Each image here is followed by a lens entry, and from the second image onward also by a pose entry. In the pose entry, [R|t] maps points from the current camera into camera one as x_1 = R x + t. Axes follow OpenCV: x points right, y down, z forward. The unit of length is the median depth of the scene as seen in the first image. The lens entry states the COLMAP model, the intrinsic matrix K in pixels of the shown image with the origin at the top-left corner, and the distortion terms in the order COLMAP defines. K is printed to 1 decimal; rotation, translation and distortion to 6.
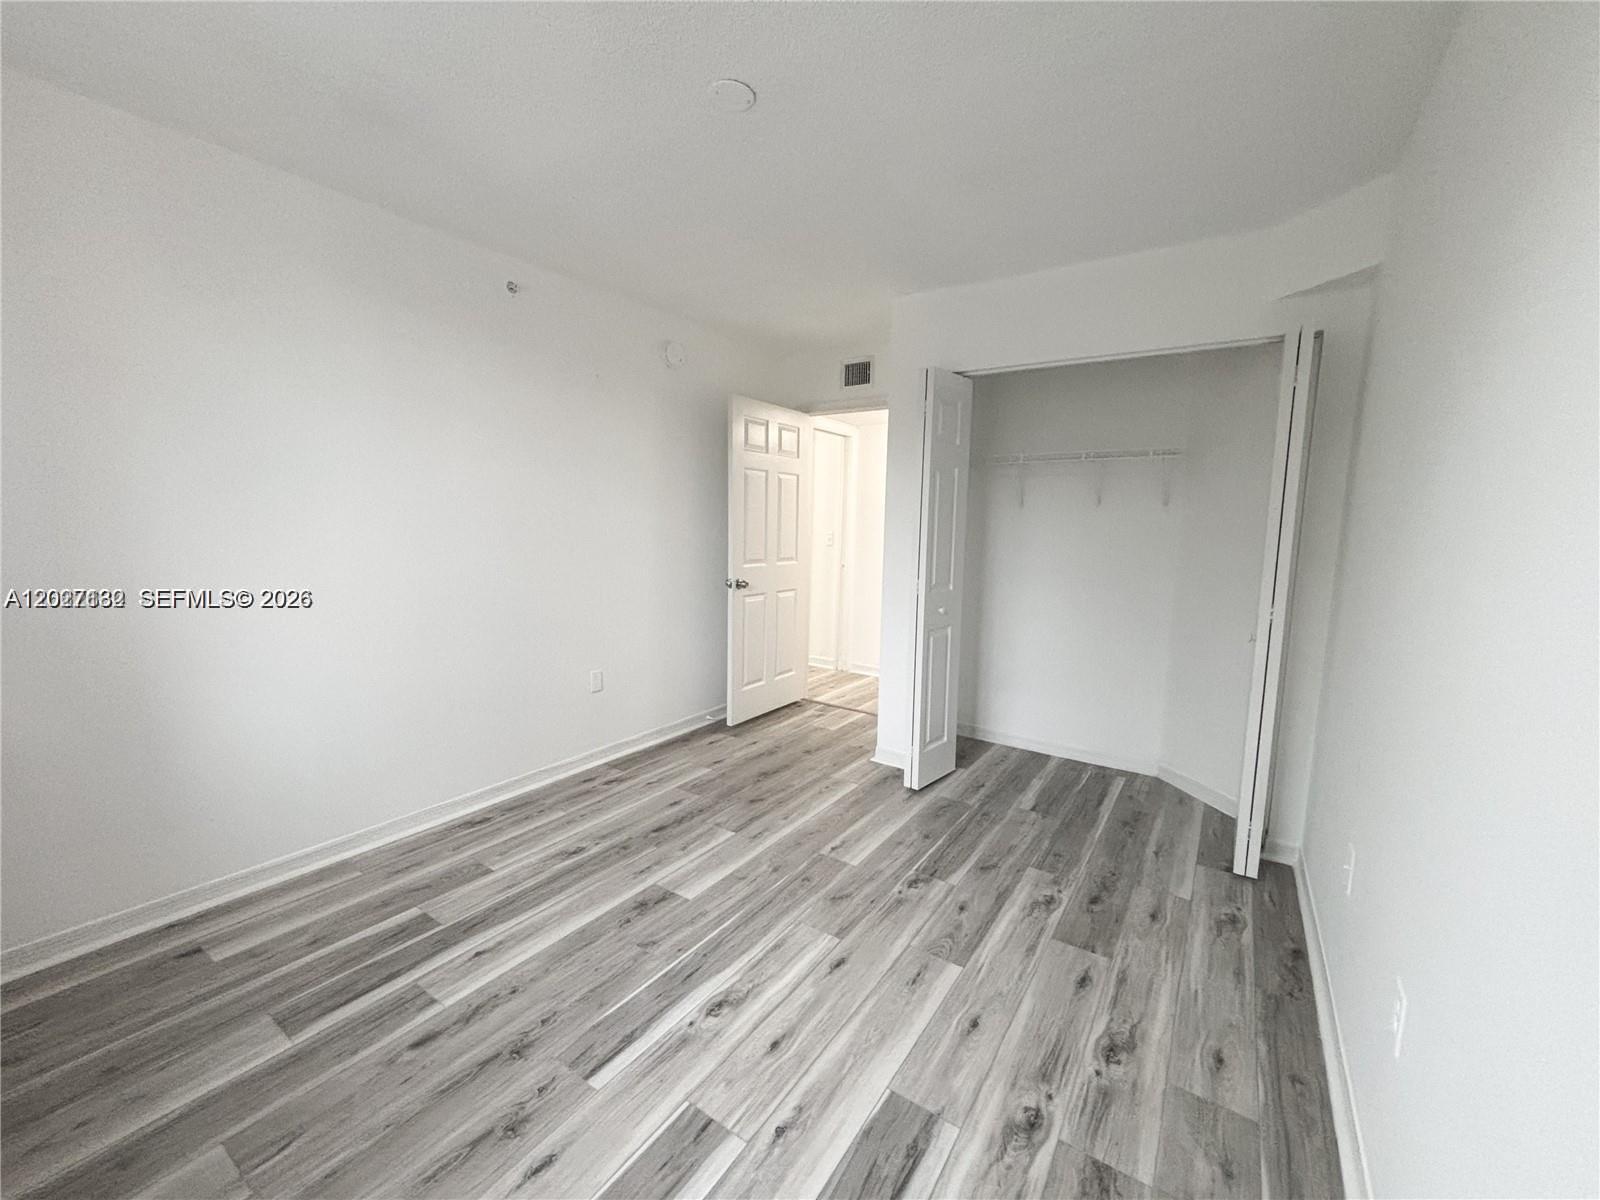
lens RADIAL K [[600.0, 0, 800.0], [0, 600.0, 600.0], [0, 0, 1]] dist [0.002825, 0.000064]
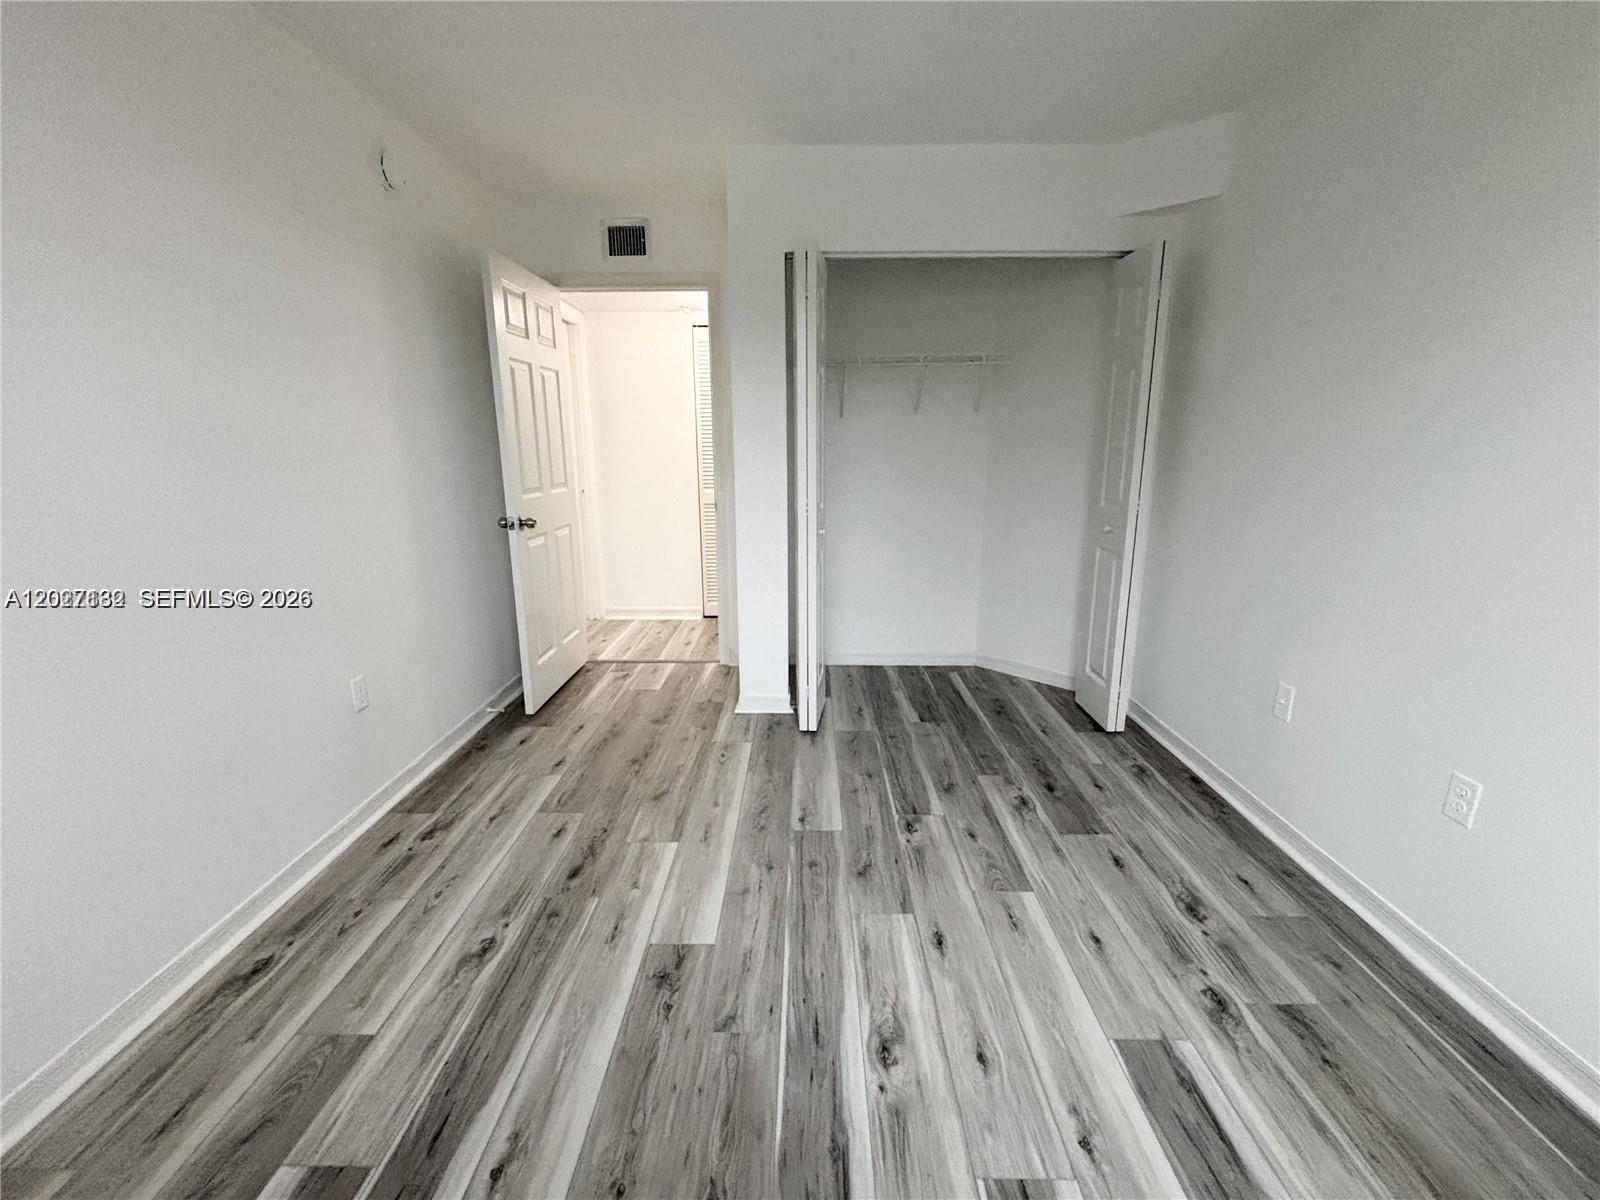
lens RADIAL K [[649.2, 0, 799.5], [0, 649.2, 594.6], [0, 0, 1]] dist [0.002142, -0.000083]
pose [[0.852668, -0.142730, 0.502579, -0.378035], [0.088126, 0.987468, 0.130922, -0.025268], [-0.514967, -0.067343, 0.854560, 0.241770]]
